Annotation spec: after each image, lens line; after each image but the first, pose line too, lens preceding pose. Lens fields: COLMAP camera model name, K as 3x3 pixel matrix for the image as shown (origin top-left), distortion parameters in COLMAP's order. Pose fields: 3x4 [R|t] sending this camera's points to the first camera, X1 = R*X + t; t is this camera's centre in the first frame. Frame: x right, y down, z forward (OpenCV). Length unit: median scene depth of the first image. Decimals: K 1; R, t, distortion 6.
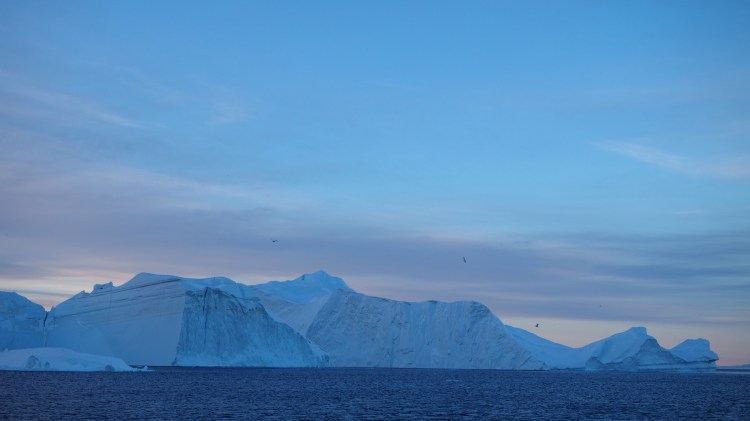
lens RADIAL K [[2173.0, 0, 375.0], [0, 2173.0, 210.5], [0, 0, 1]] dist [0.100216, -0.094550]
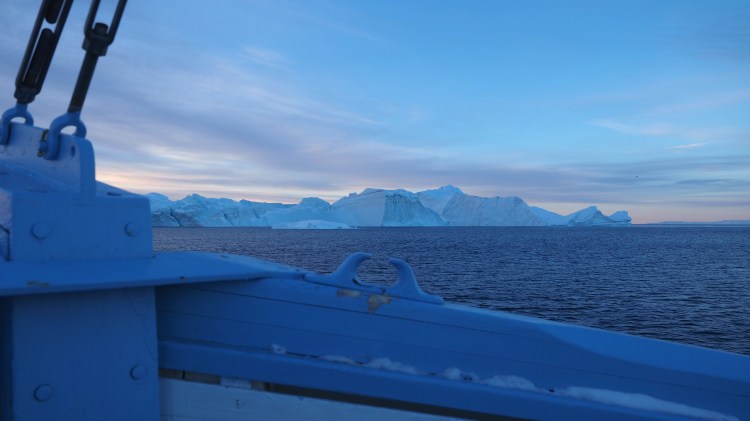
lens RADIAL K [[2173.0, 0, 375.0], [0, 2173.0, 210.5], [0, 0, 1]] dist [0.100216, -0.094550]
pose [[0.924680, -0.018827, -0.380279, 0.779373], [0.040159, 0.998028, 0.048238, -0.059497], [0.378621, -0.059876, 0.923613, -1.162958]]
